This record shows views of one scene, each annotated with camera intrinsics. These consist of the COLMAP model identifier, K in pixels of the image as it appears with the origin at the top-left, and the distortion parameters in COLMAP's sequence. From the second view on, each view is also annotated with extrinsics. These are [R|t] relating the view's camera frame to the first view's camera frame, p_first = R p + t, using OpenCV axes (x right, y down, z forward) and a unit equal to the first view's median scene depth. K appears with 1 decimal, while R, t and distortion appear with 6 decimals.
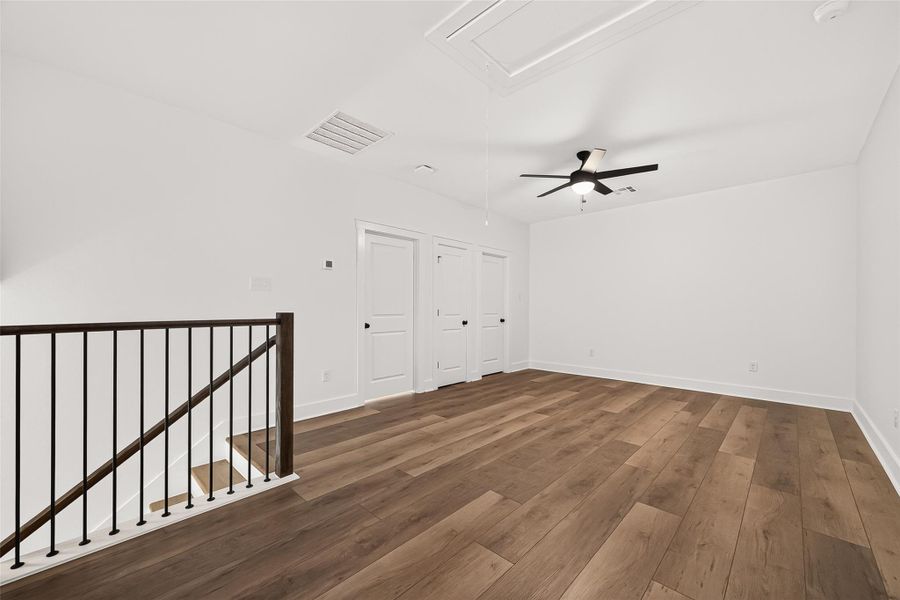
lens RADIAL K [[354.5, 0, 449.9], [0, 354.5, 305.2], [0, 0, 1]] dist [0.009843, 0.000129]
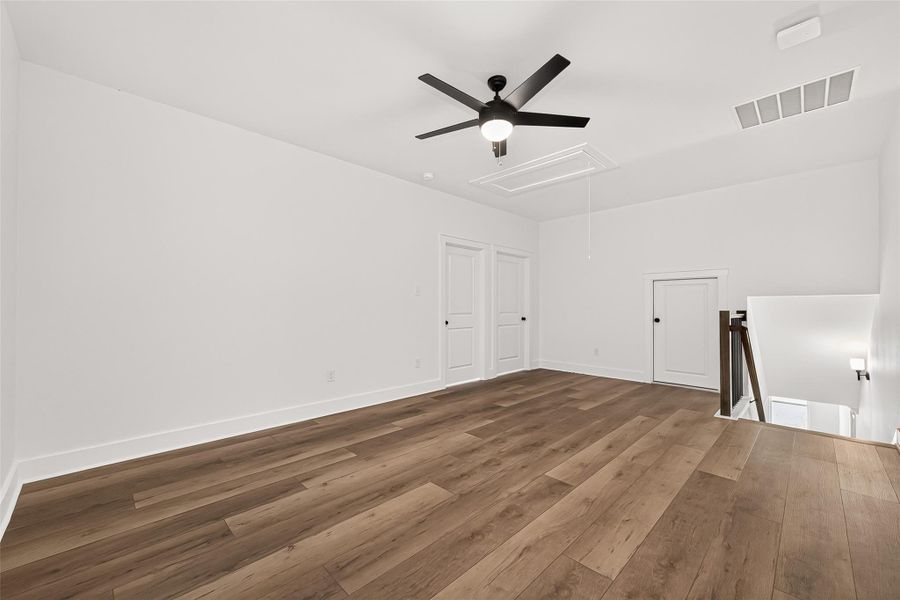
lens RADIAL K [[354.5, 0, 449.9], [0, 354.5, 305.2], [0, 0, 1]] dist [0.009843, 0.000129]
pose [[-0.999503, -0.004299, 0.031221, 0.509868], [-0.004671, 0.999919, -0.011850, 0.017474], [-0.031167, -0.011990, -0.999442, 1.936493]]
